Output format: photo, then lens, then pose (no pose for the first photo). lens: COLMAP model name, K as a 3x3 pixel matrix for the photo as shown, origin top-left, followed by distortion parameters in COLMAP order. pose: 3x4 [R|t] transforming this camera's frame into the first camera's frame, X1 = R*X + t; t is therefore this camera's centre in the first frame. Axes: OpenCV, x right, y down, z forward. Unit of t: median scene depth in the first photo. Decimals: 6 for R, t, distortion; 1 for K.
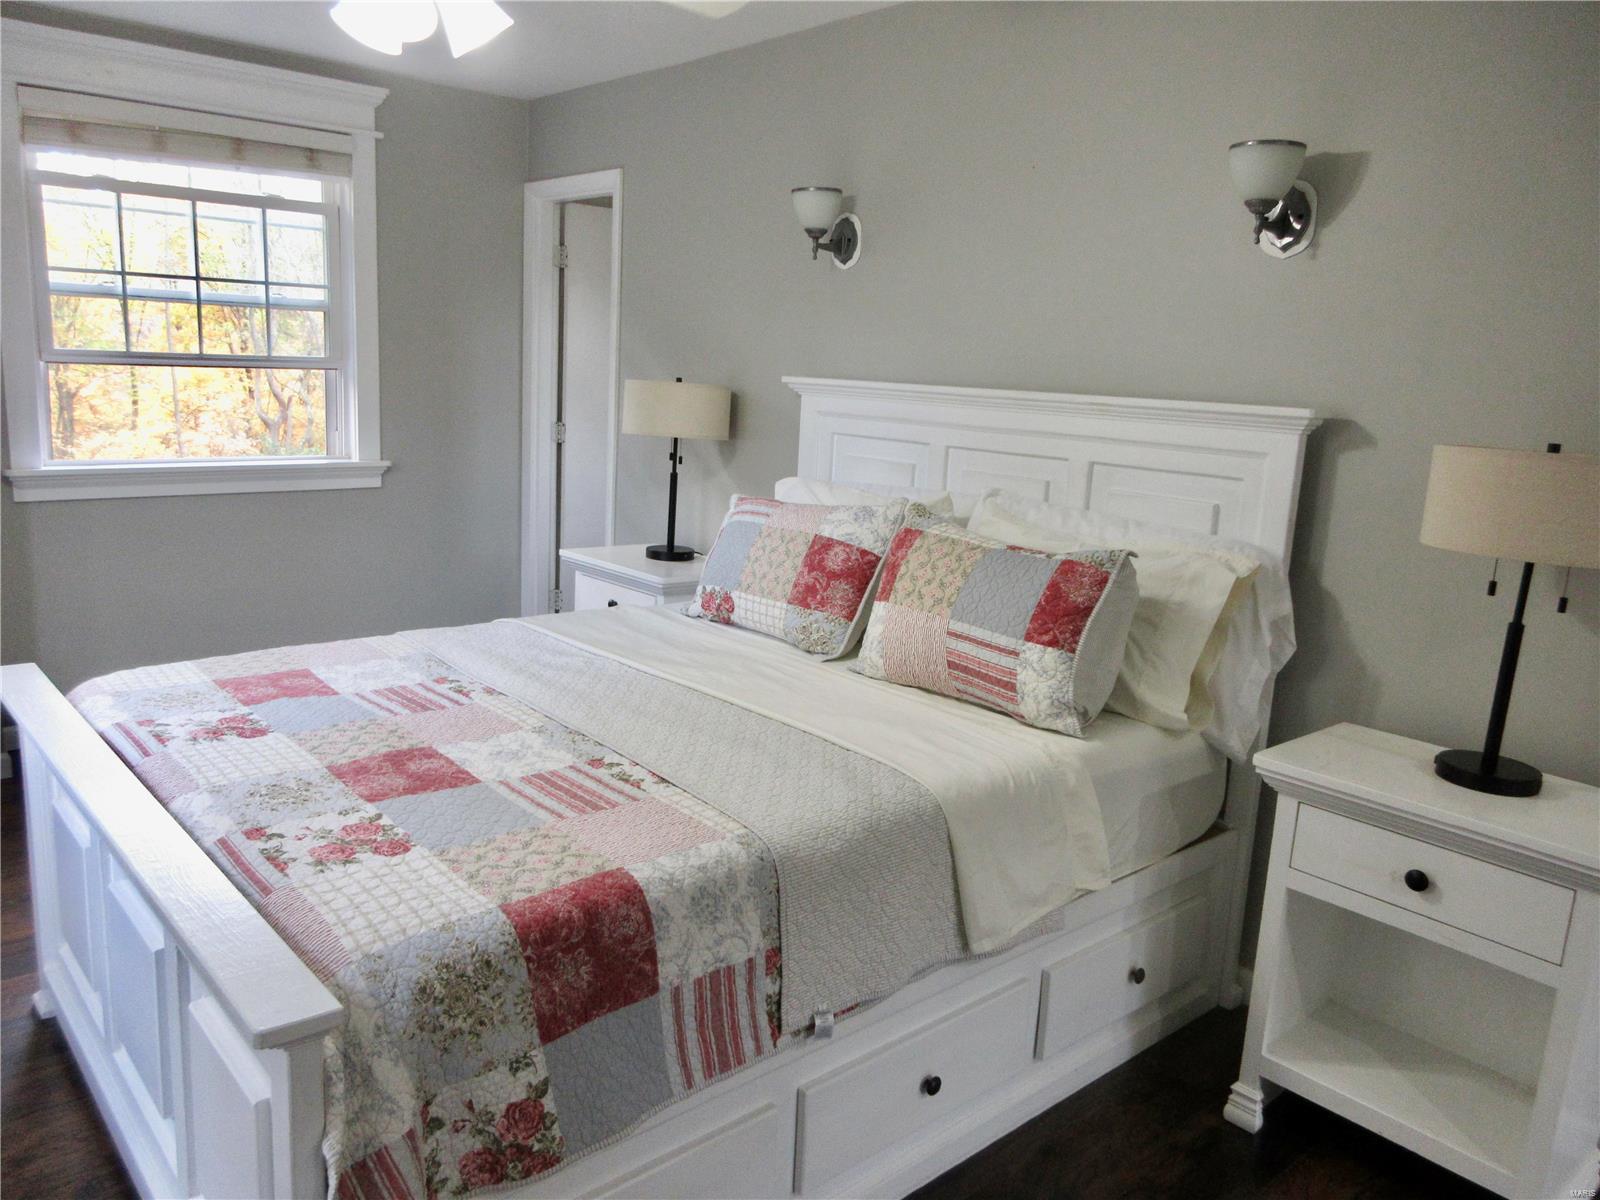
lens RADIAL K [[1203.7, 0, 804.2], [0, 1203.7, 590.7], [0, 0, 1]] dist [0.009806, -0.002166]
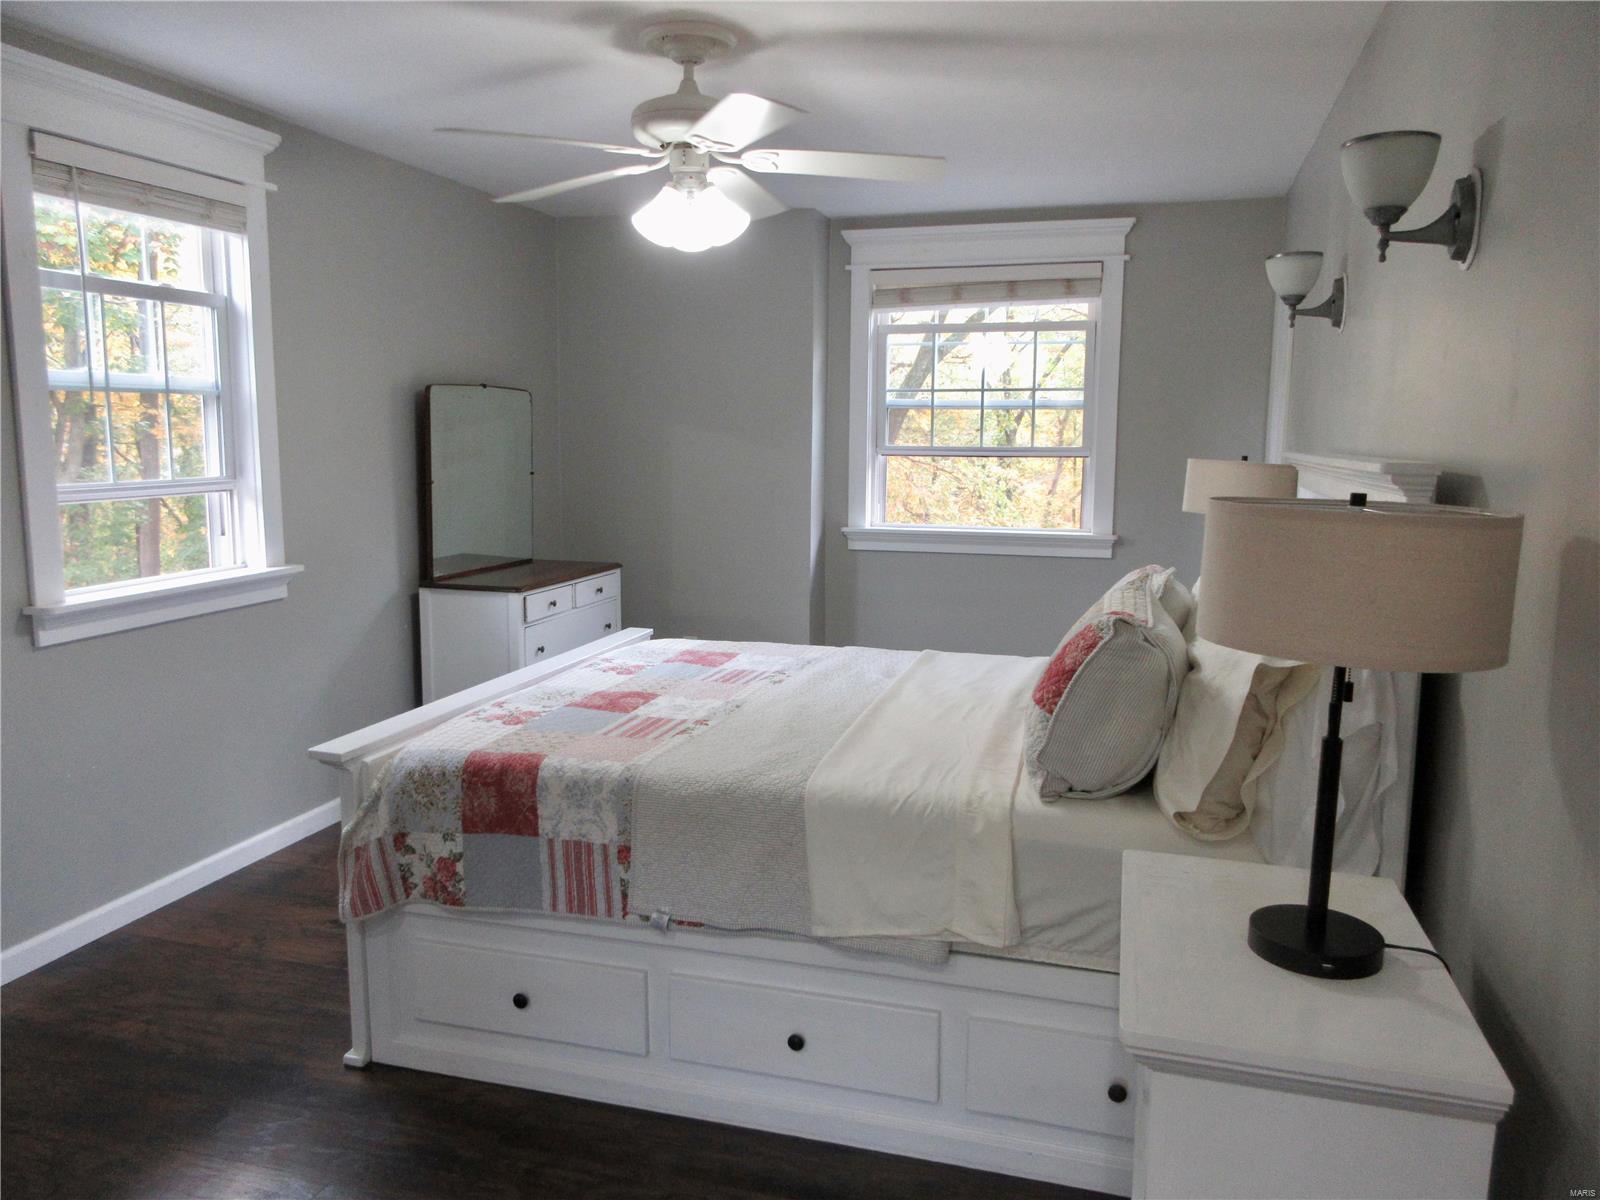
lens RADIAL K [[1203.7, 0, 802.4], [0, 1203.7, 606.6], [0, 0, 1]] dist [0.009806, -0.002166]
pose [[0.522774, 0.083685, -0.848354, 1.275668], [-0.142777, 0.989708, 0.009646, -0.023811], [0.840430, 0.116082, 0.529341, 0.402392]]
